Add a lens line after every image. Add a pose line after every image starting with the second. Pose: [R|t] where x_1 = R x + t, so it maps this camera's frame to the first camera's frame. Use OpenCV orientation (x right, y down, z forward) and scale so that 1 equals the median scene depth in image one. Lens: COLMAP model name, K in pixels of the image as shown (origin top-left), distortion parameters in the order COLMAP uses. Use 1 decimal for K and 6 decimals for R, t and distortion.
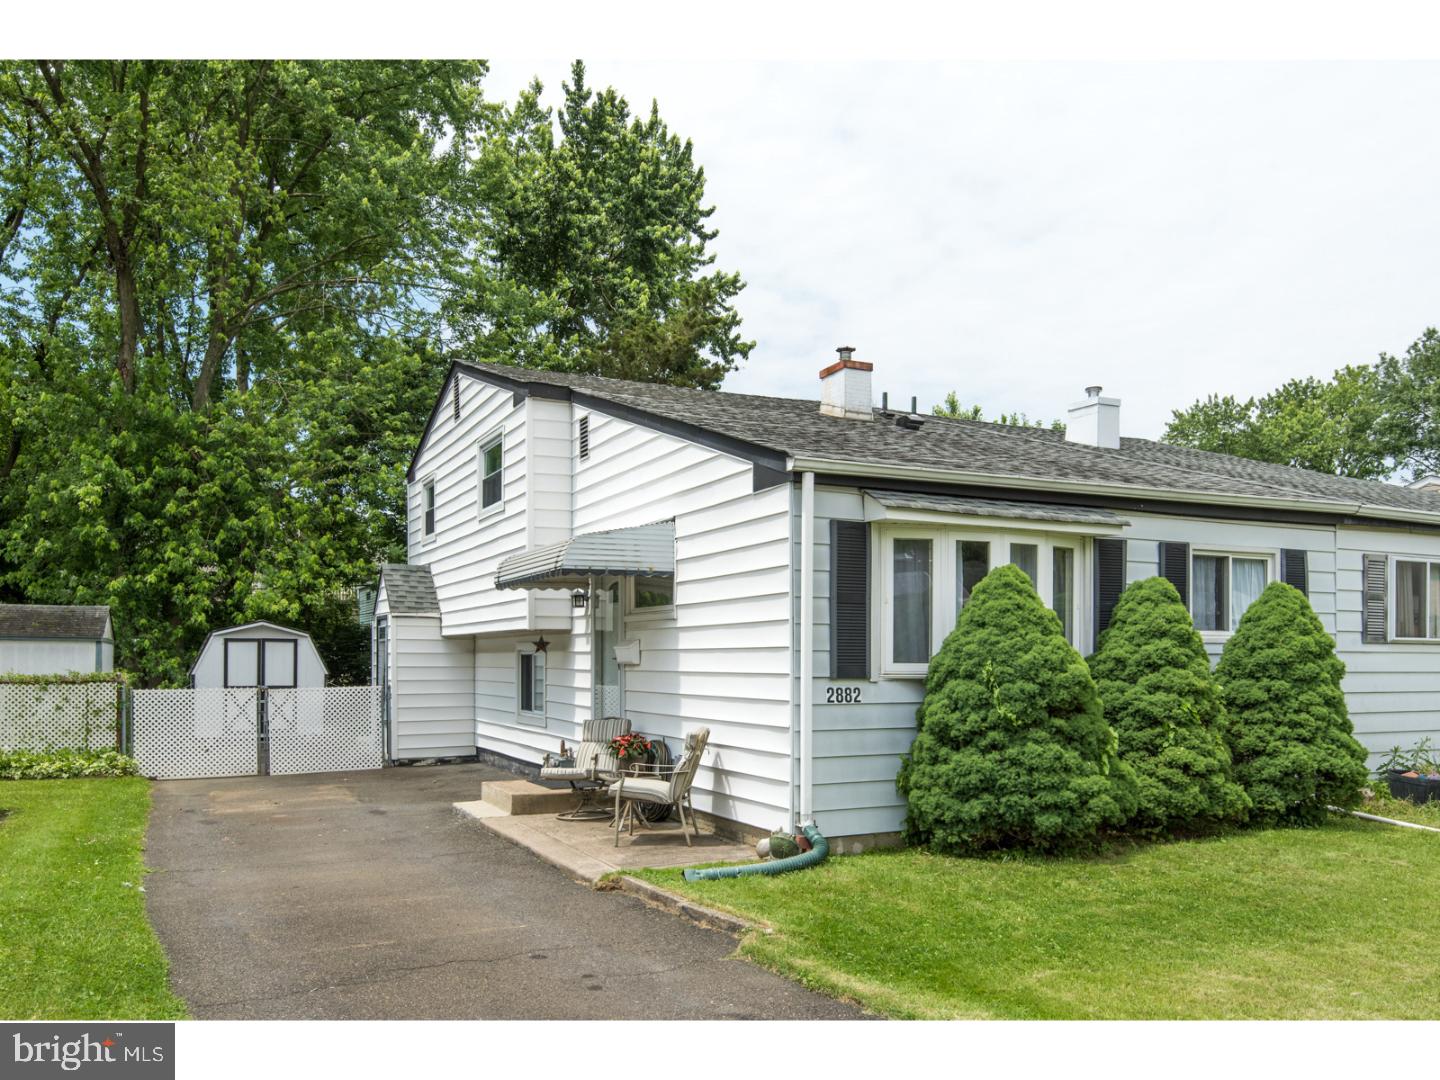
lens RADIAL K [[1103.8, 0, 721.5], [0, 1103.8, 566.8], [0, 0, 1]] dist [0.030151, -0.011048]
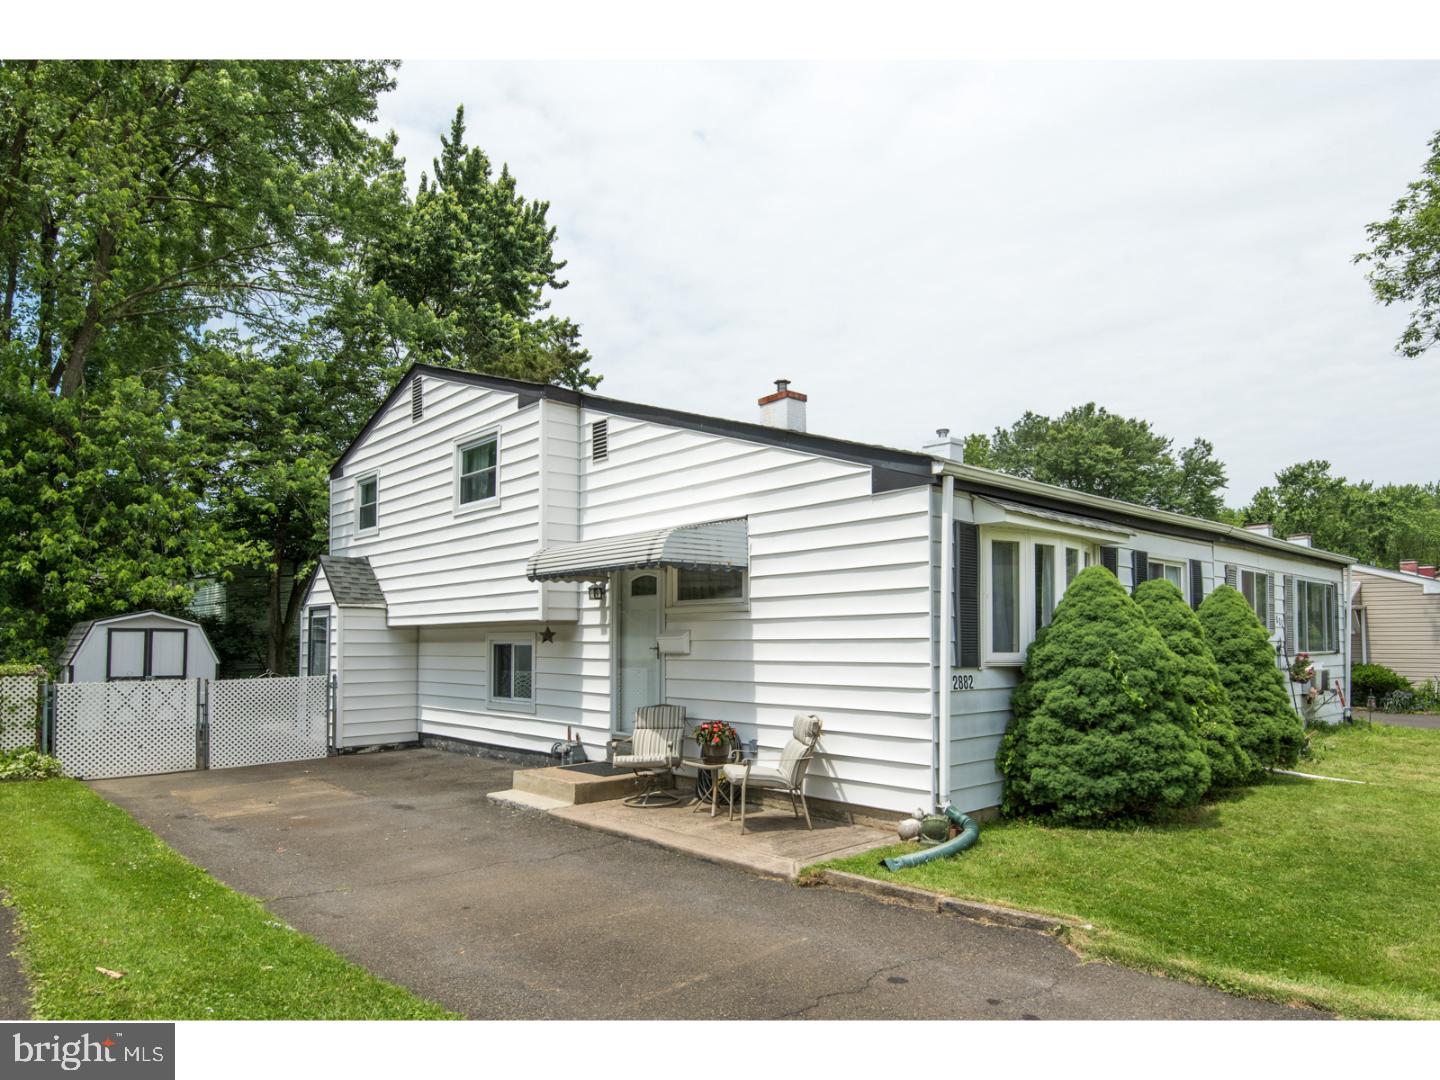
lens RADIAL K [[876.4, 0, 729.0], [0, 876.4, 545.5], [0, 0, 1]] dist [0.026819, -0.015853]
pose [[0.959523, 0.028094, 0.280225, -0.265829], [-0.020043, 0.999301, -0.031556, 0.009933], [-0.280916, 0.024663, 0.959415, 0.172040]]
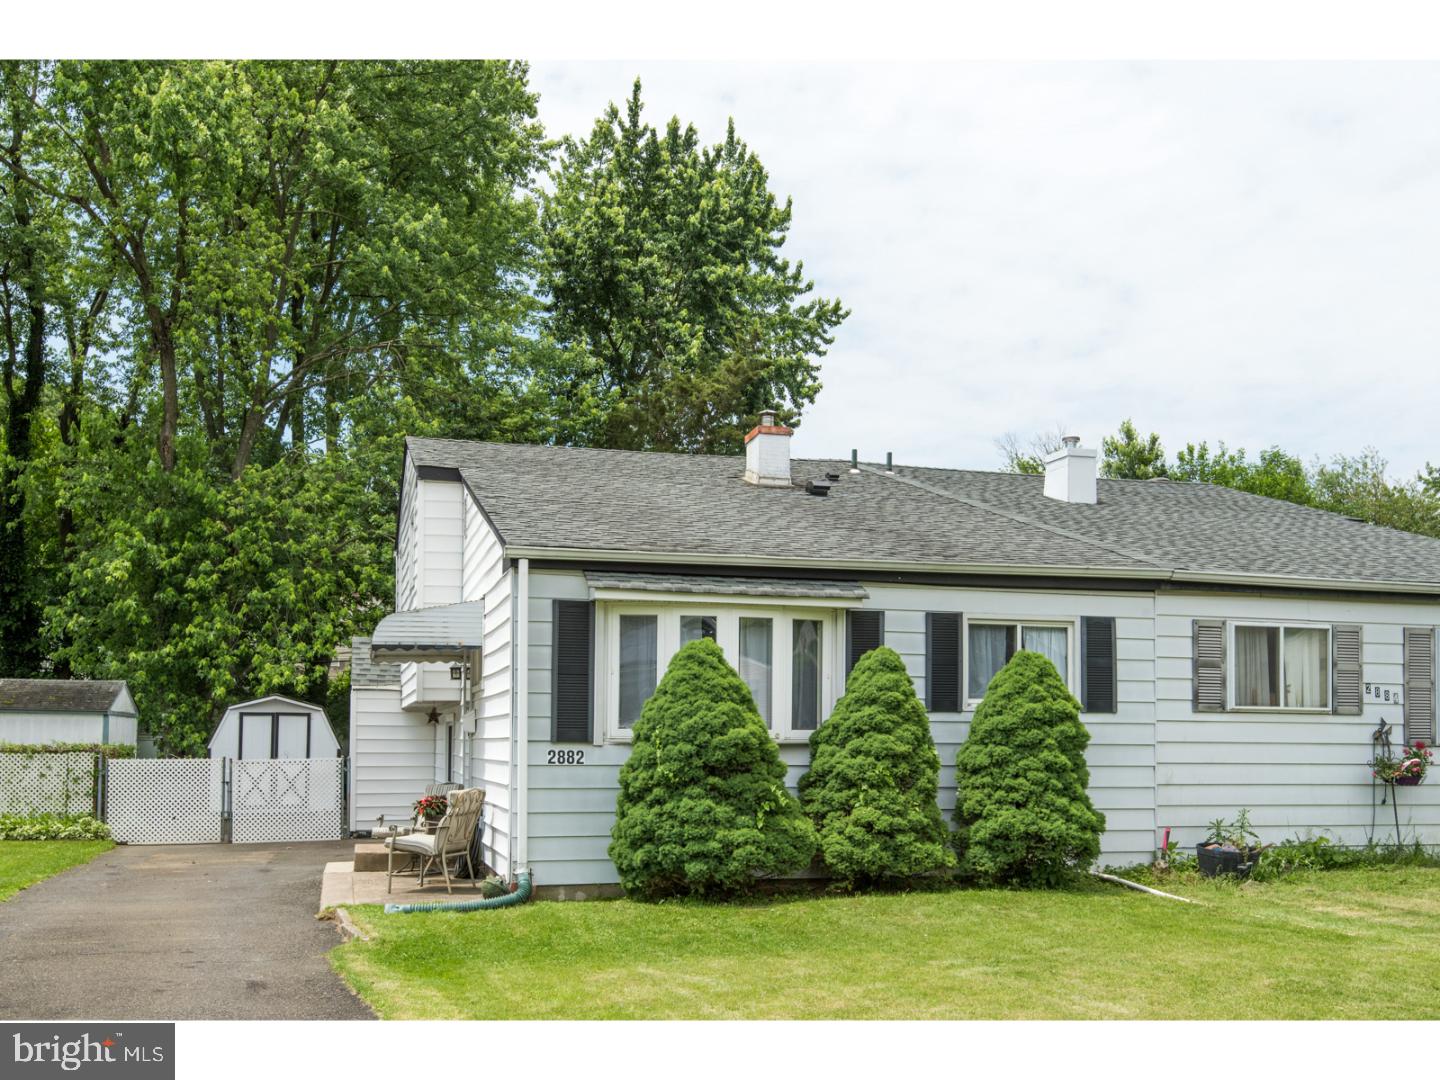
lens RADIAL K [[1349.2, 0, 717.8], [0, 1349.2, 551.6], [0, 0, 1]] dist [0.017010, 0.000000]
pose [[0.982588, -0.022643, -0.184411, 0.384259], [0.012016, 0.998213, -0.058540, -0.006668], [0.185407, 0.055305, 0.981104, -0.235925]]
